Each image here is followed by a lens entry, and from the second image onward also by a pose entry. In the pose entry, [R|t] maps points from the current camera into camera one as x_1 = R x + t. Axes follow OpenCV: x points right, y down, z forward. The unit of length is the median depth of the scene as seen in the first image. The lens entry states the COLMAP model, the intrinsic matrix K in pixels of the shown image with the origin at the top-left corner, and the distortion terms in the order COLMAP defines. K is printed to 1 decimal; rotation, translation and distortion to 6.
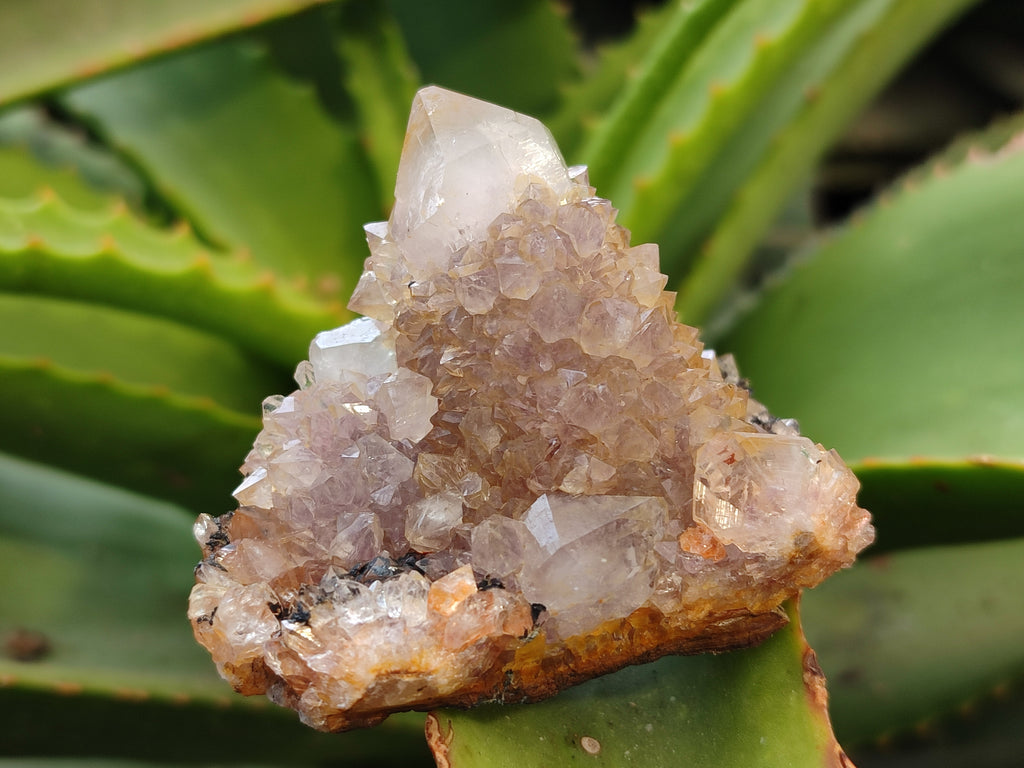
lens RADIAL K [[1498.4, 0, 512.0], [0, 1498.4, 384.0], [0, 0, 1]] dist [0.319406, -2.376996]
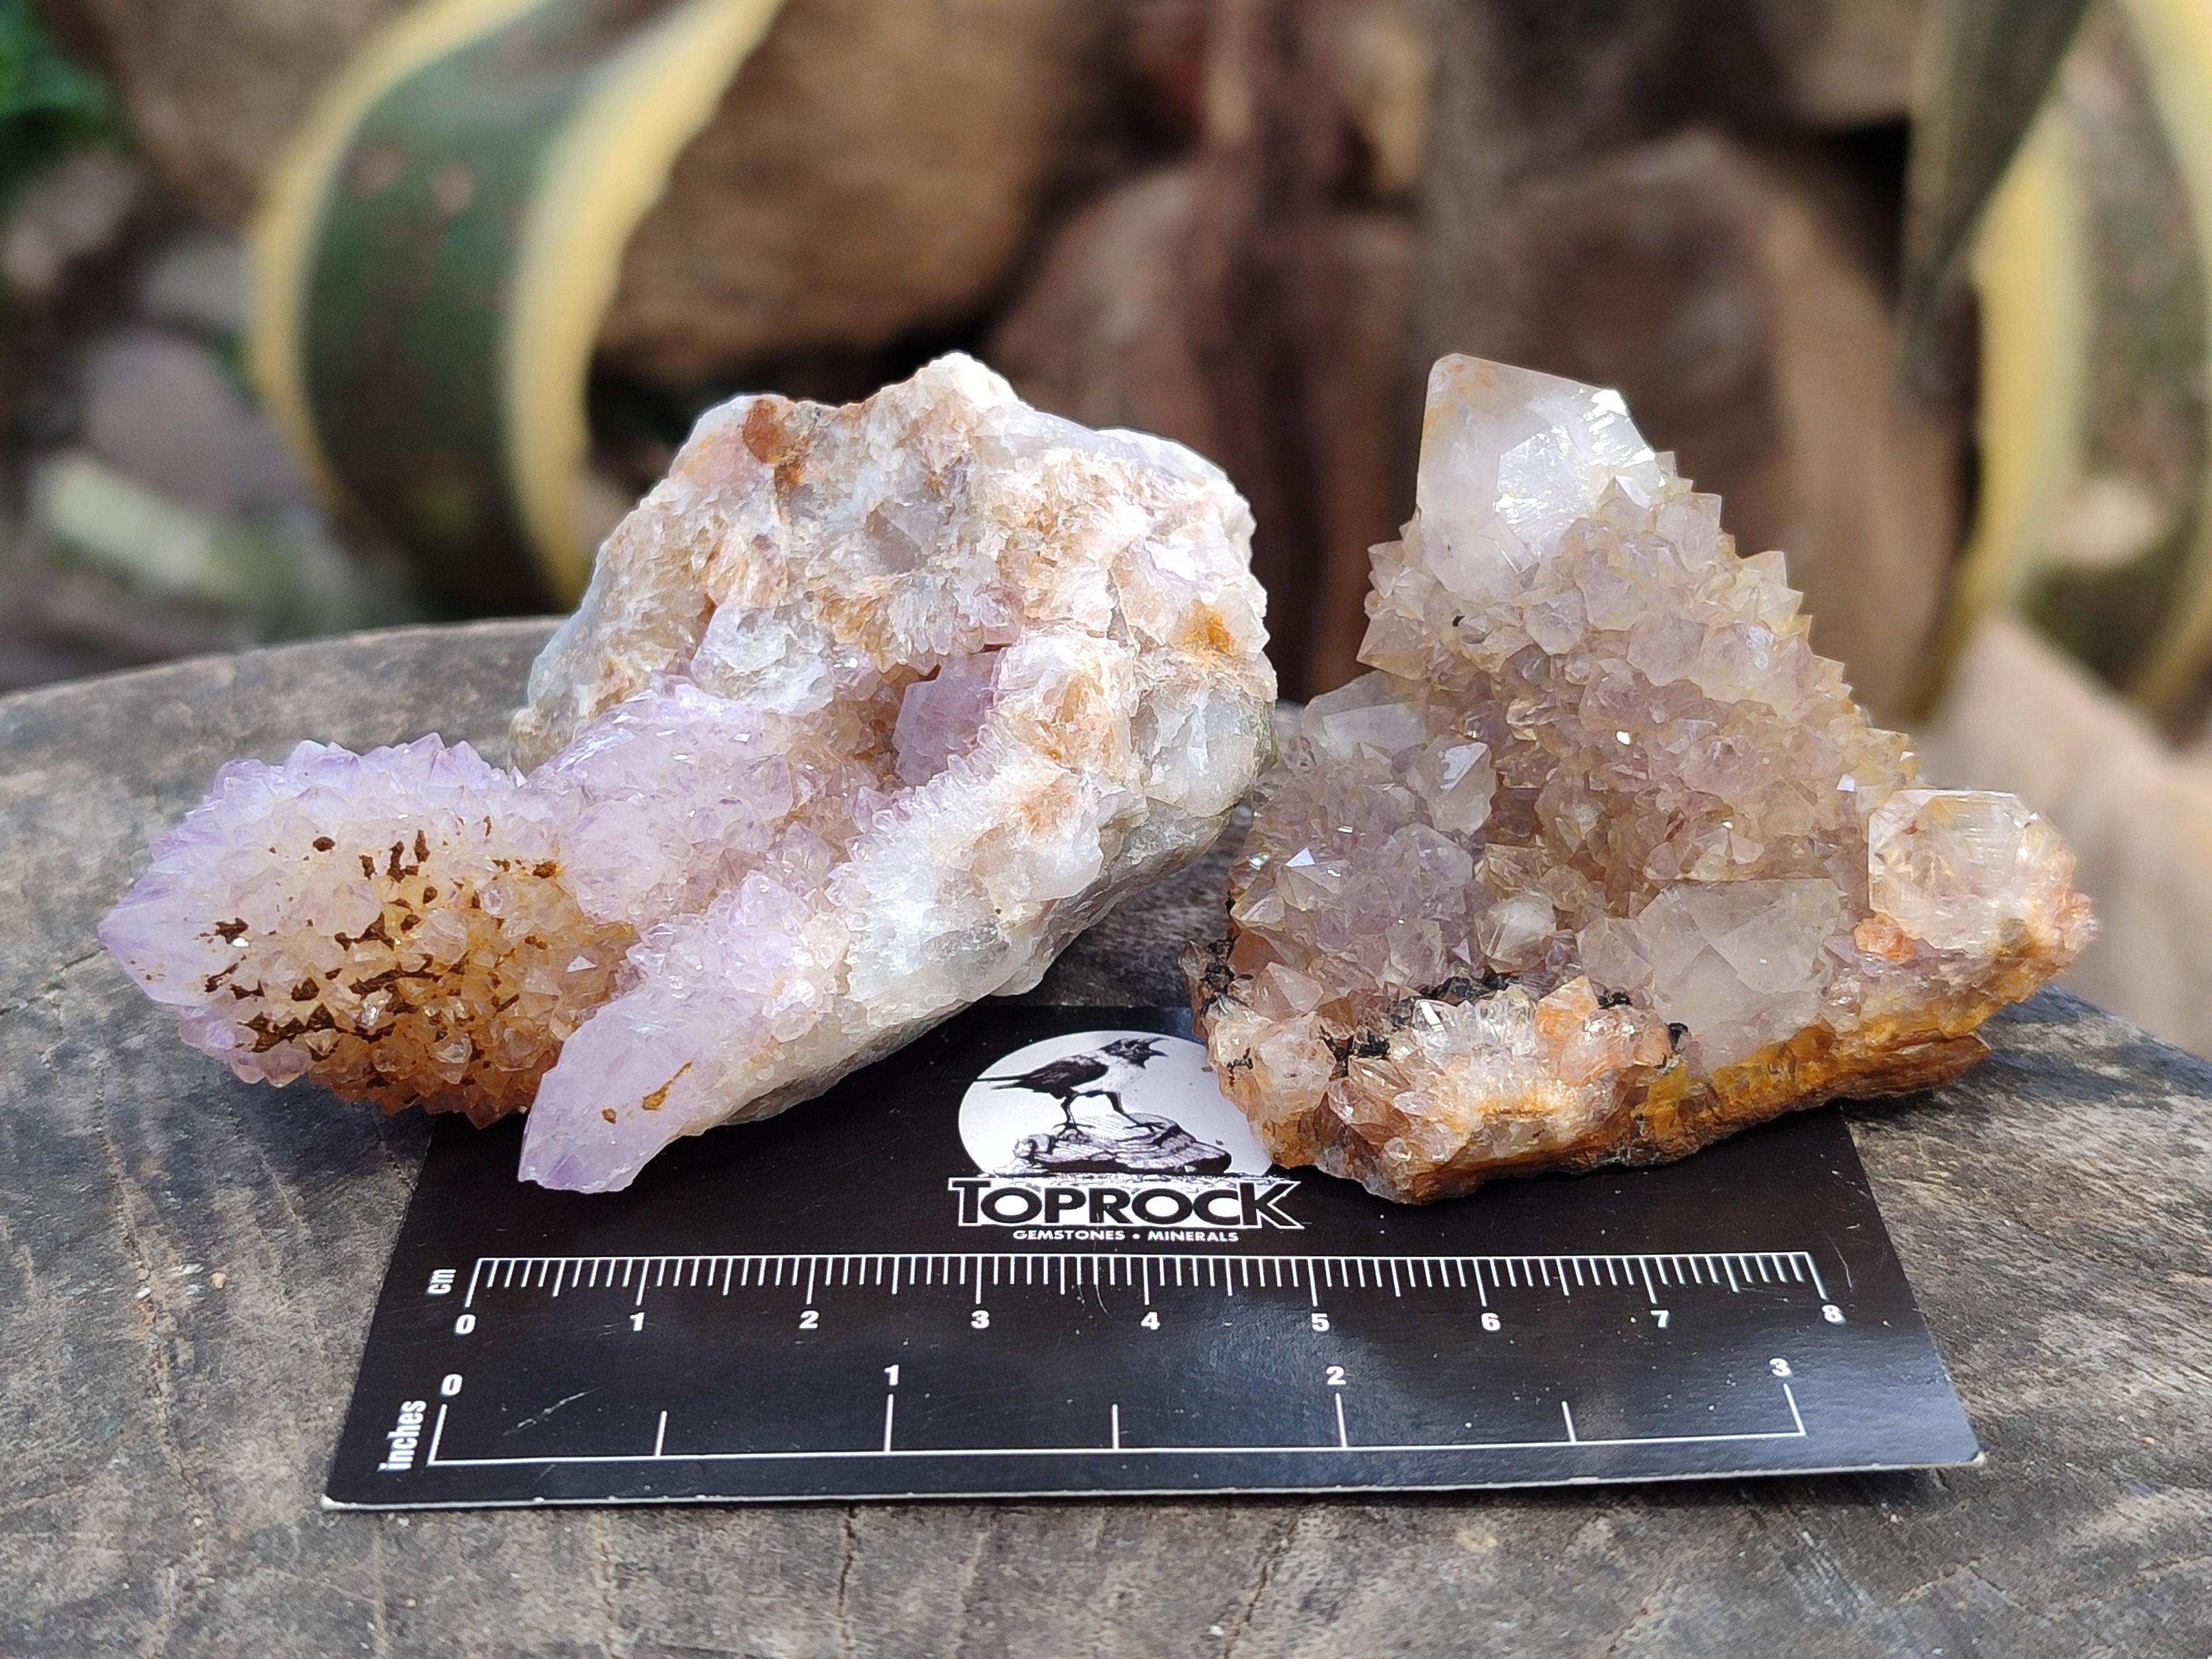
lens RADIAL K [[3236.7, 0, 1106.0], [0, 3236.7, 829.5], [0, 0, 1]] dist [0.319406, -2.376996]
pose [[0.998860, -0.044388, 0.017545, -0.286899], [0.045032, 0.998254, -0.038215, 0.095185], [-0.015818, 0.038962, 0.999116, -0.628690]]
